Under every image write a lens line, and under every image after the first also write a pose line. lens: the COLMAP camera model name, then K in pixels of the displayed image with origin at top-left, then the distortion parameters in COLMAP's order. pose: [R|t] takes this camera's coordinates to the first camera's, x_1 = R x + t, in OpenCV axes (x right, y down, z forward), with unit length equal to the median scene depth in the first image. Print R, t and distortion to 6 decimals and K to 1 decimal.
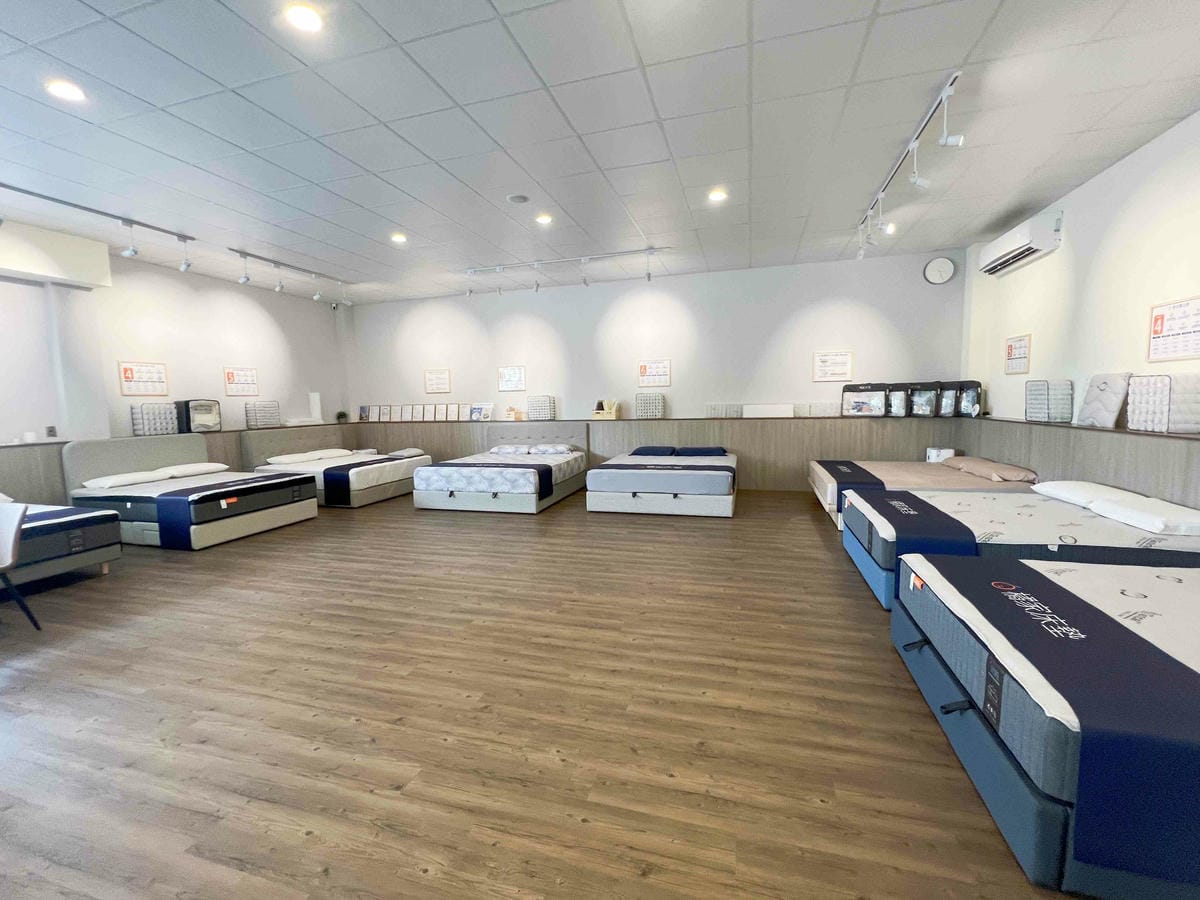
lens RADIAL K [[503.8, 0, 600.0], [0, 503.8, 450.0], [0, 0, 1]] dist [-0.001003, 0.000077]
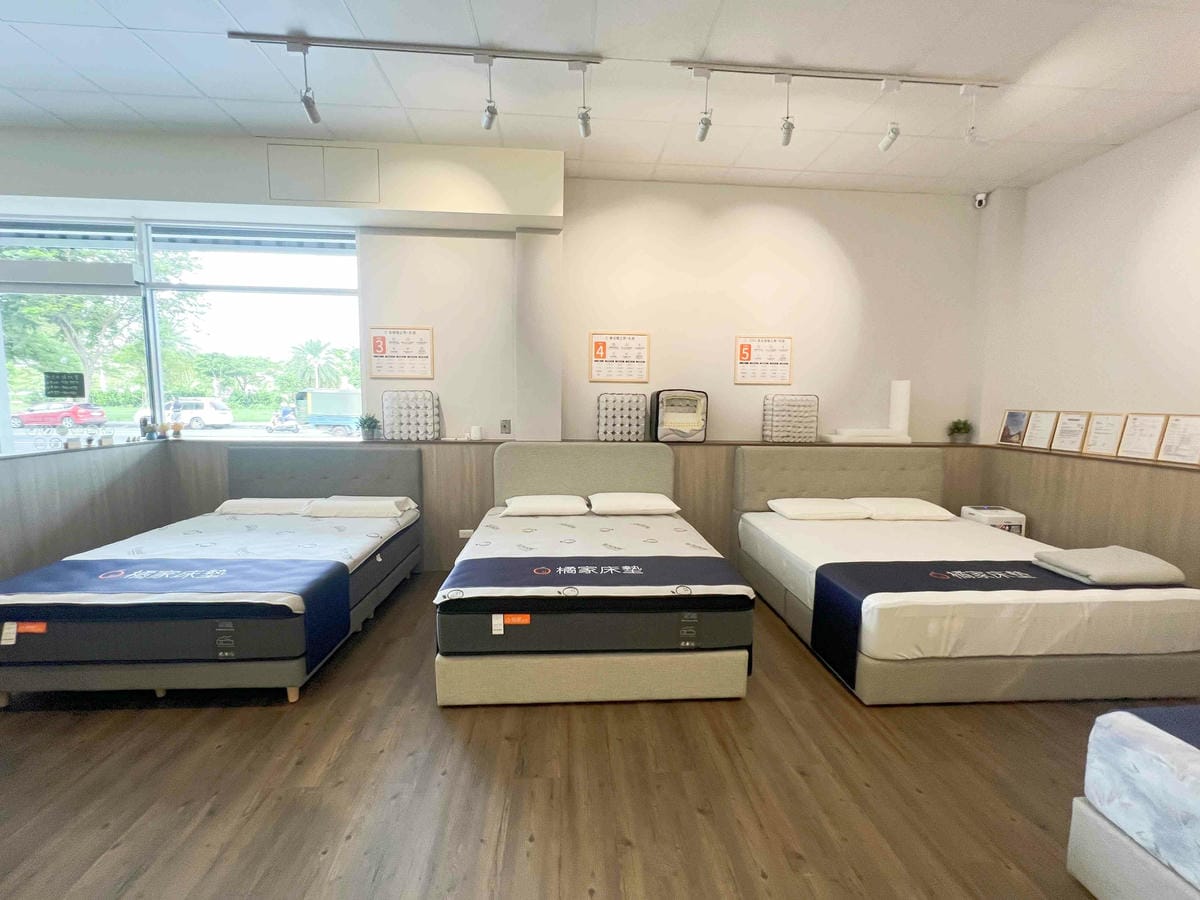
lens RADIAL K [[503.8, 0, 600.0], [0, 503.8, 450.0], [0, 0, 1]] dist [-0.001003, 0.000077]
pose [[0.350244, 0.123413, -0.928492, -0.259301], [-0.113574, 0.989563, 0.088688, -0.073629], [0.929747, 0.074390, 0.360605, 0.725193]]
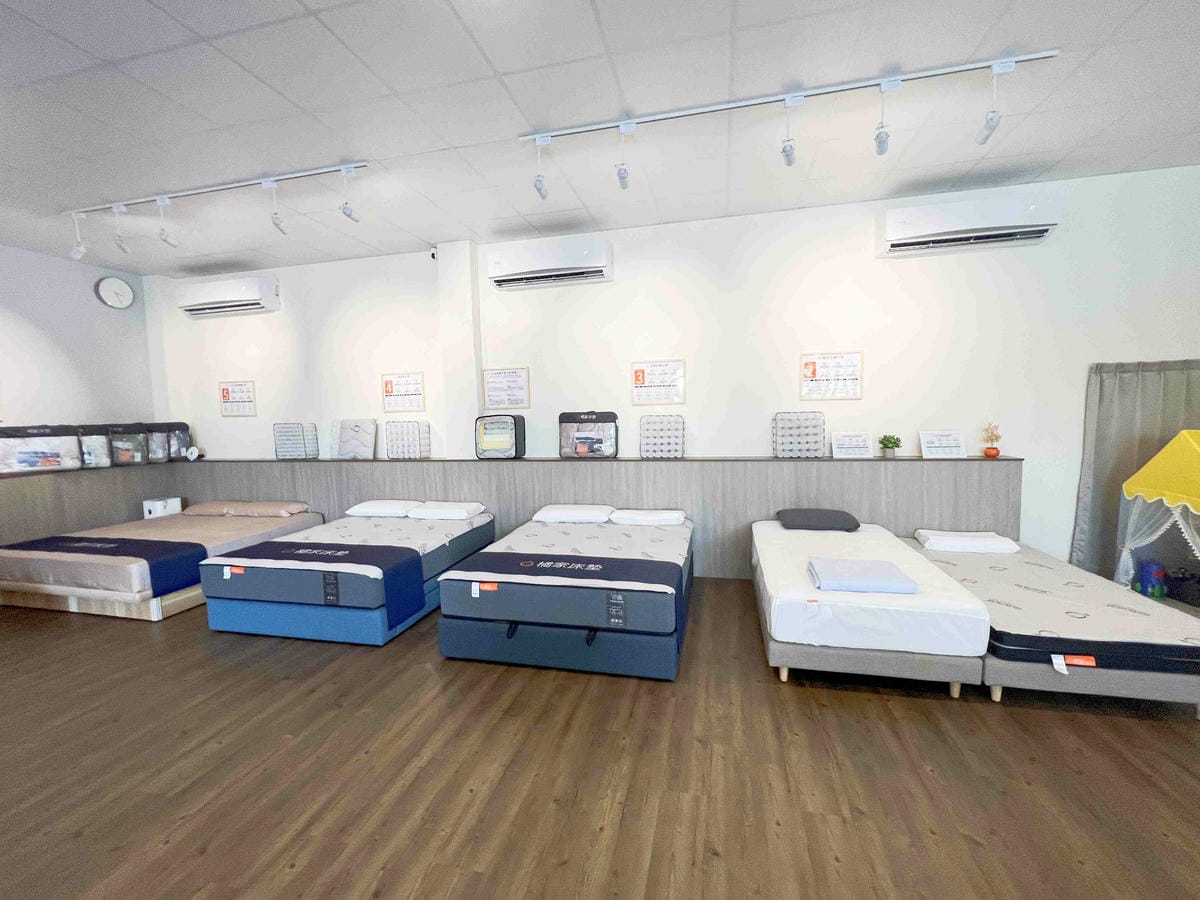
lens RADIAL K [[503.8, 0, 600.0], [0, 503.8, 450.0], [0, 0, 1]] dist [-0.001003, 0.000077]
pose [[-0.051204, -0.050401, 0.997416, -0.234910], [0.125965, 0.990424, 0.056514, -0.041885], [-0.990712, 0.128533, -0.044365, 0.278422]]
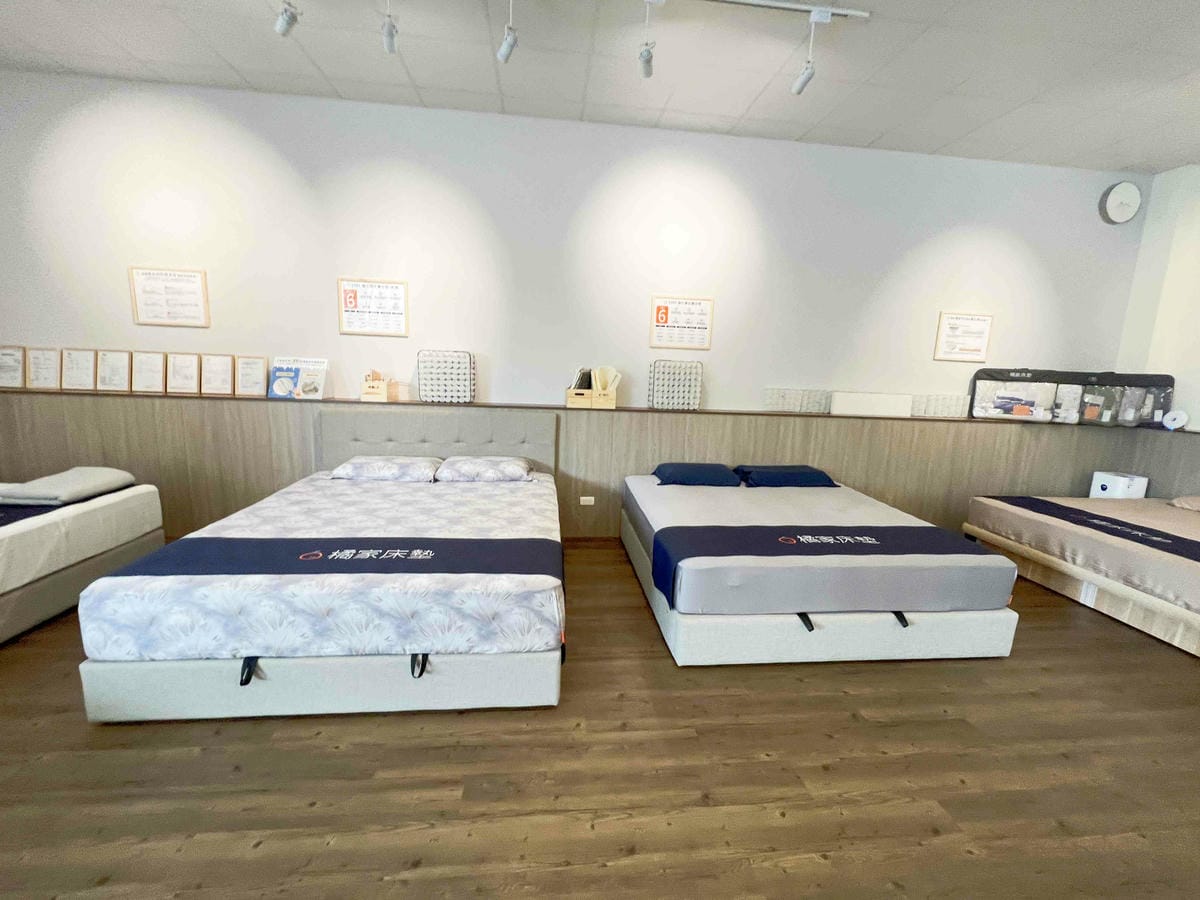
lens RADIAL K [[503.8, 0, 600.0], [0, 503.8, 450.0], [0, 0, 1]] dist [-0.001003, 0.000077]
pose [[0.922417, -0.004035, 0.386175, -0.221063], [-0.022465, 0.997692, 0.064084, -0.063737], [-0.385542, -0.067787, 0.920197, 0.665927]]
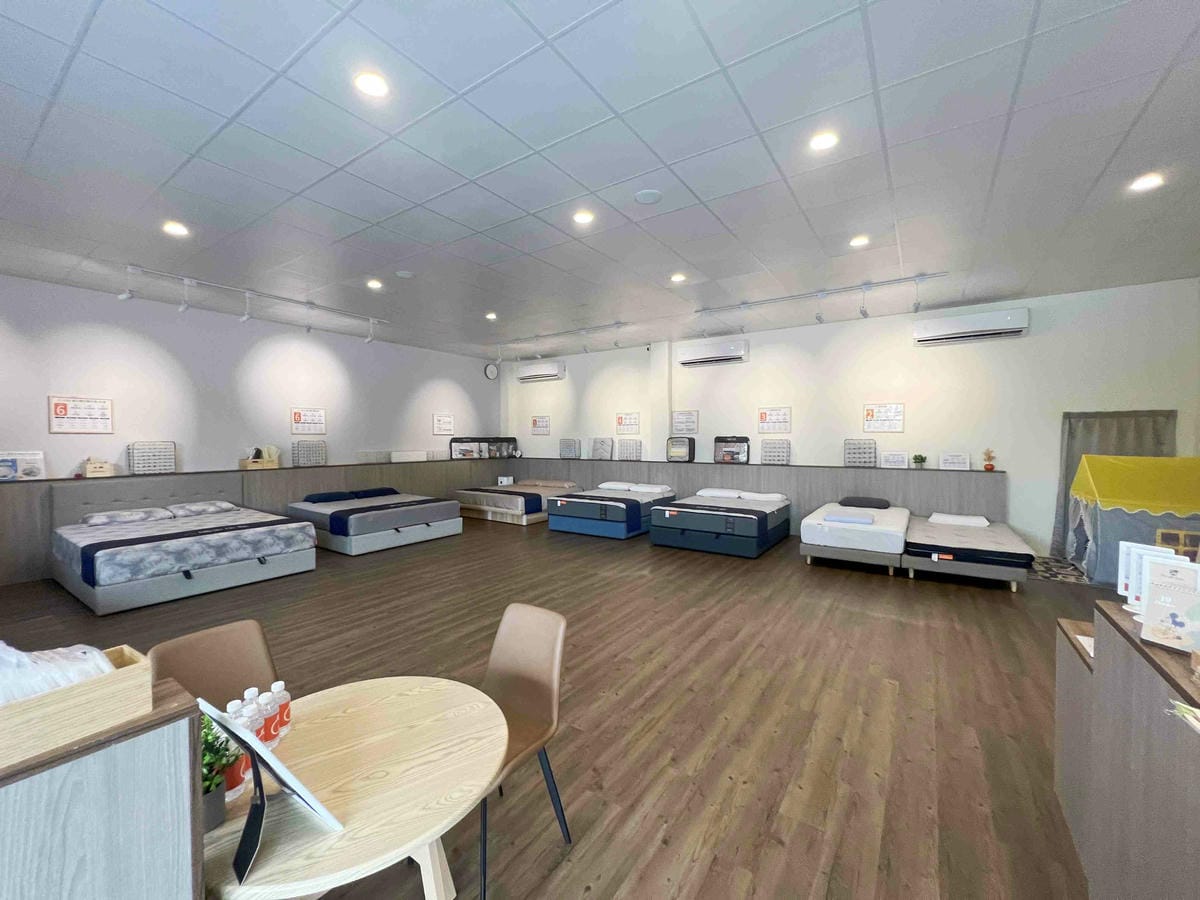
lens RADIAL K [[479.8, 0, 600.0], [0, 479.8, 450.0], [0, 0, 1]] dist [0.000338, 0.000226]
pose [[0.302795, -0.001908, 0.953054, -0.782148], [0.091004, 0.995487, -0.026920, -0.020009], [-0.948701, 0.094883, 0.301602, 0.205584]]
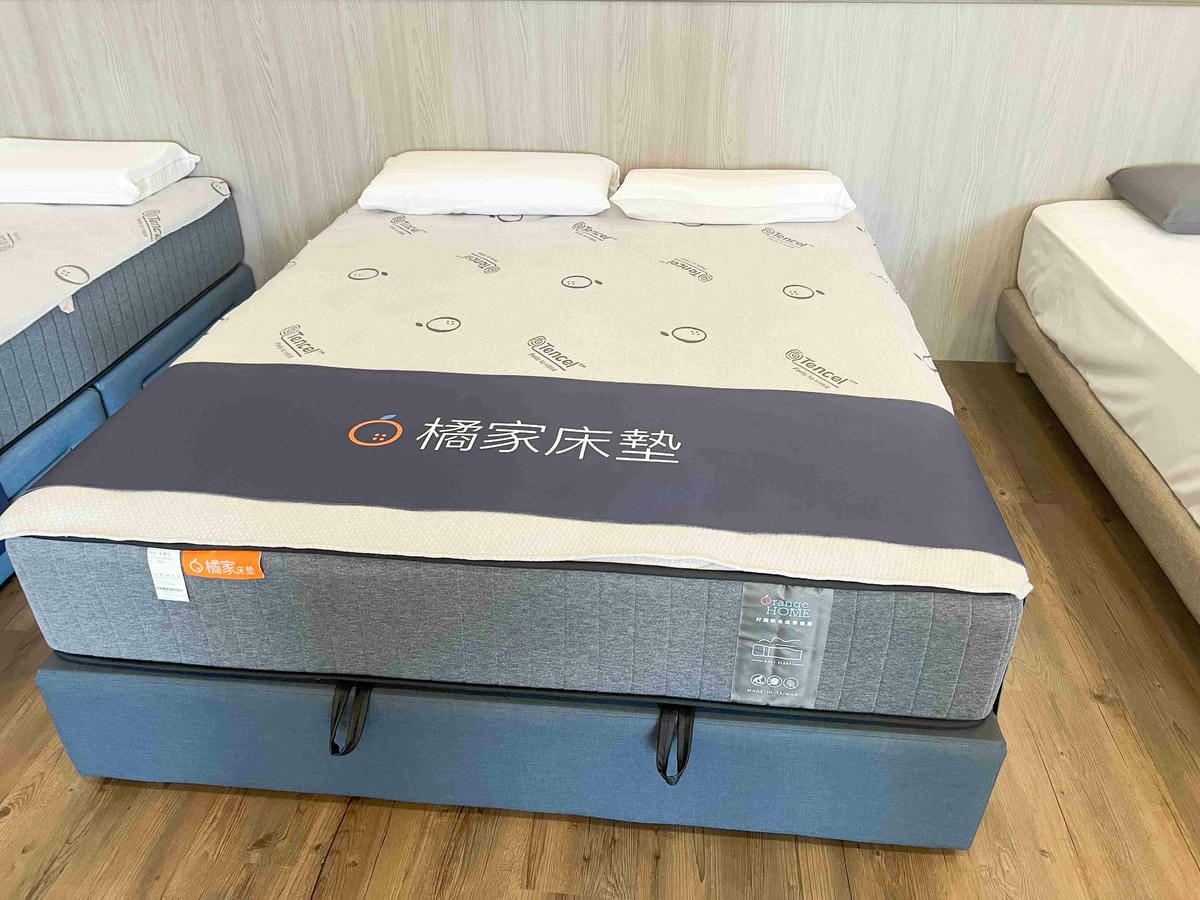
lens RADIAL K [[941.2, 0, 600.0], [0, 941.2, 450.0], [0, 0, 1]] dist [0.041092, -0.053356]
pose [[-0.180363, -0.471505, 0.863222, 0.054680], [0.104500, 0.863462, 0.493471, -0.016344], [-0.978033, 0.179211, -0.106464, 0.314725]]
